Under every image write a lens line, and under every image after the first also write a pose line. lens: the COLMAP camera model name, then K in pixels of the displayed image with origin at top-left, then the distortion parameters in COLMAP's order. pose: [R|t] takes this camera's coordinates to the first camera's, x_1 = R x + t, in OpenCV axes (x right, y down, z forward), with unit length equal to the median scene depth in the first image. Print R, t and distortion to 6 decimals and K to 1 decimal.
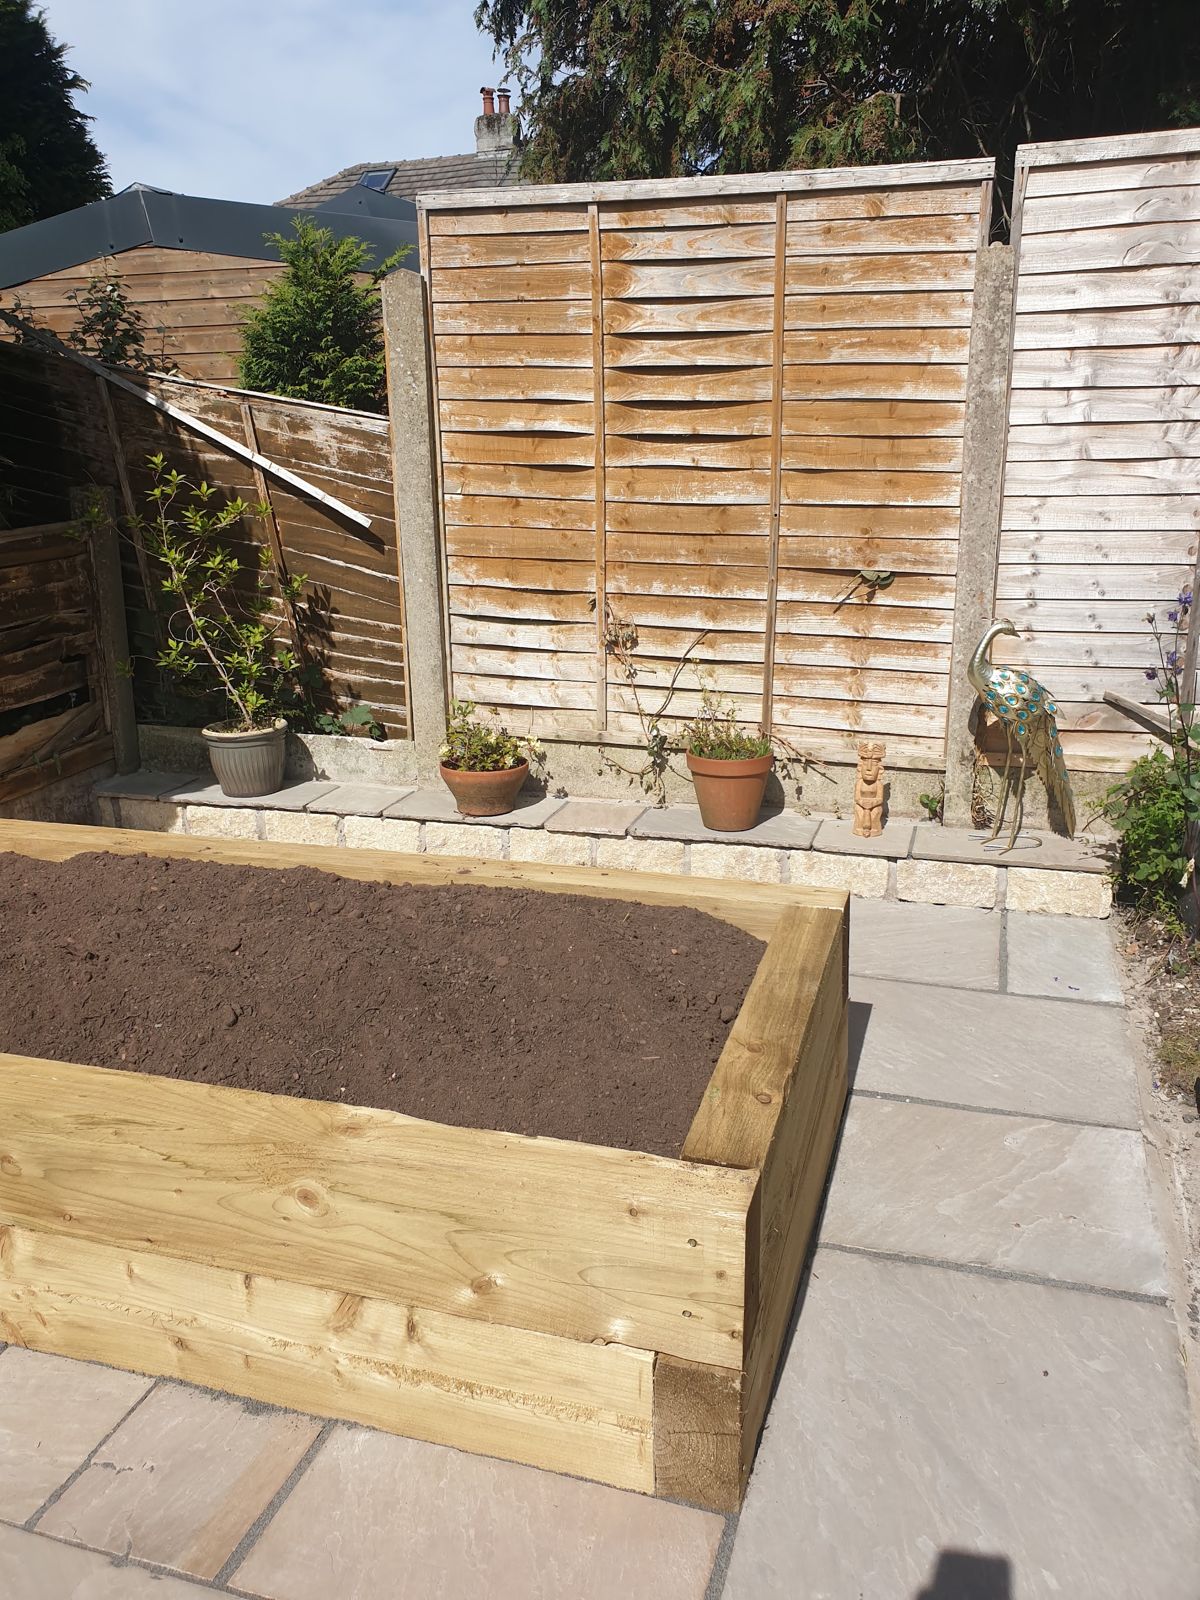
lens RADIAL K [[1231.9, 0, 600.3], [0, 1231.9, 799.8], [0, 0, 1]] dist [-0.006458, -0.002950]
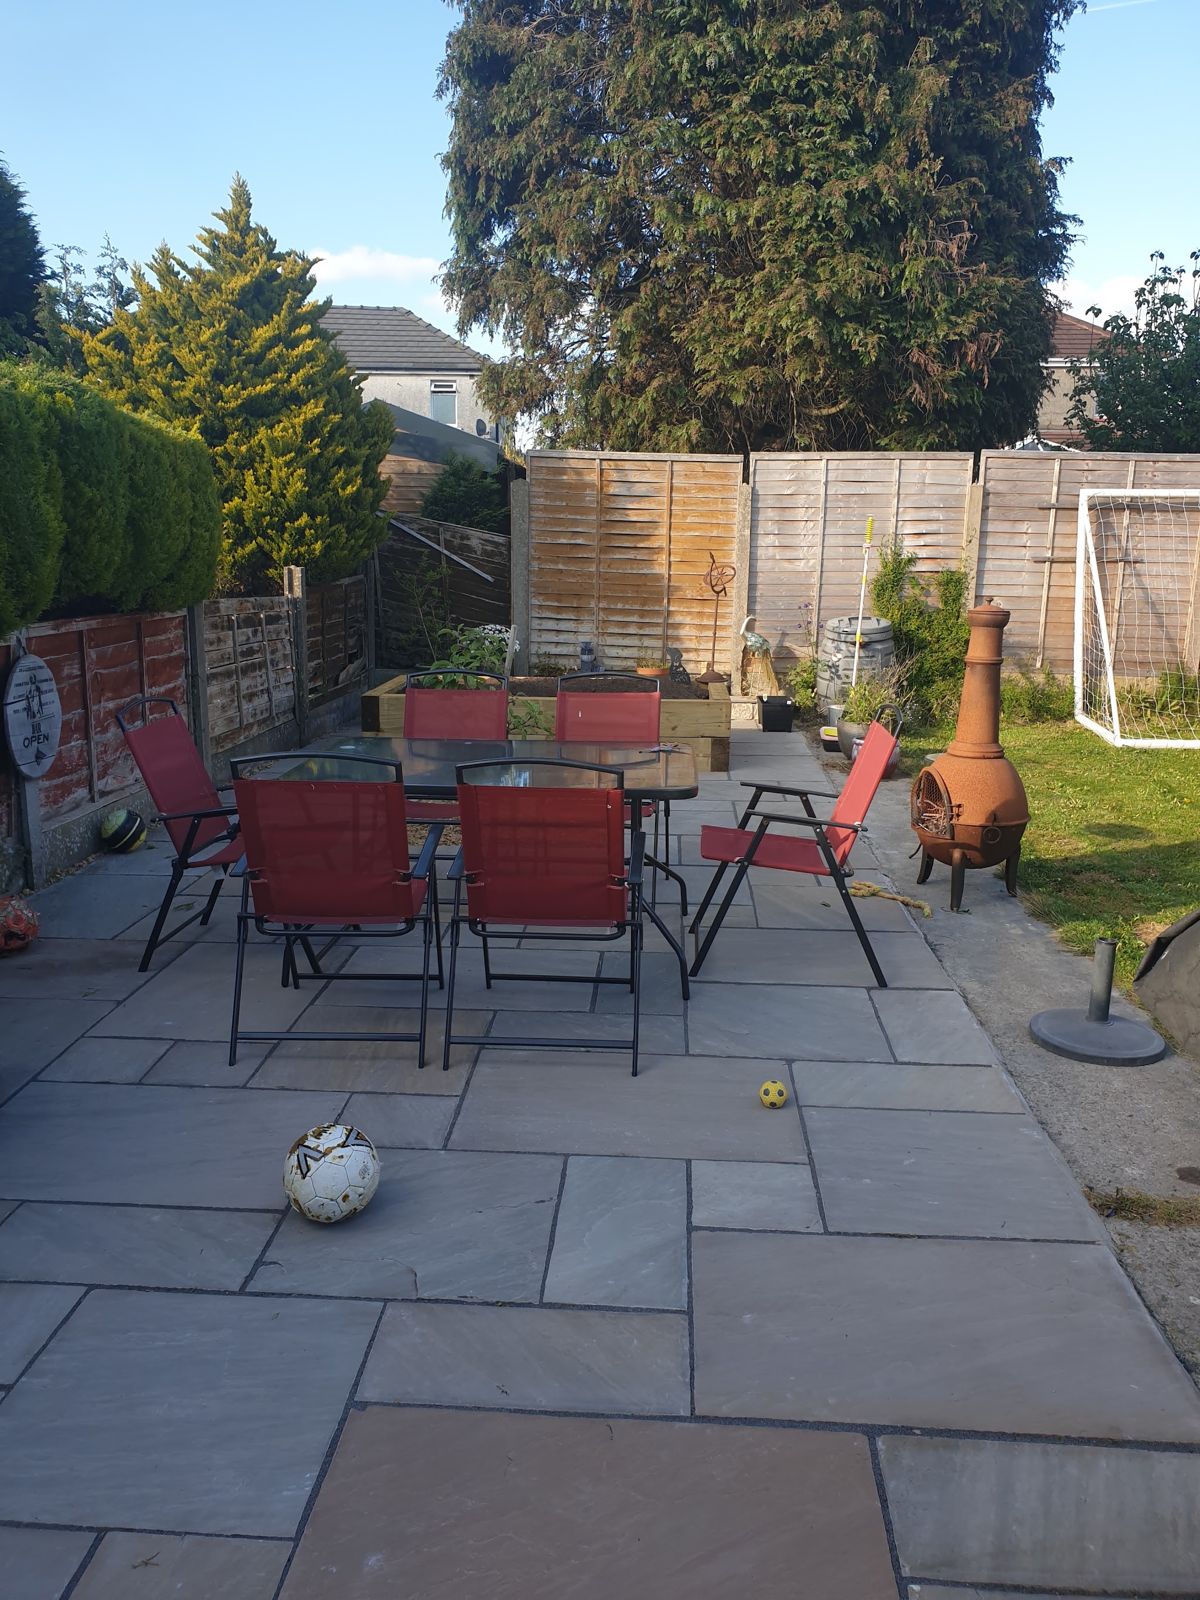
lens RADIAL K [[1210.7, 0, 598.6], [0, 1210.7, 799.1], [0, 0, 1]] dist [0.099055, -0.191007]
pose [[0.970675, -0.021816, 0.239405, -0.596228], [0.041451, 0.996147, -0.077287, 0.410452], [-0.236796, 0.084944, 0.967839, -1.358019]]
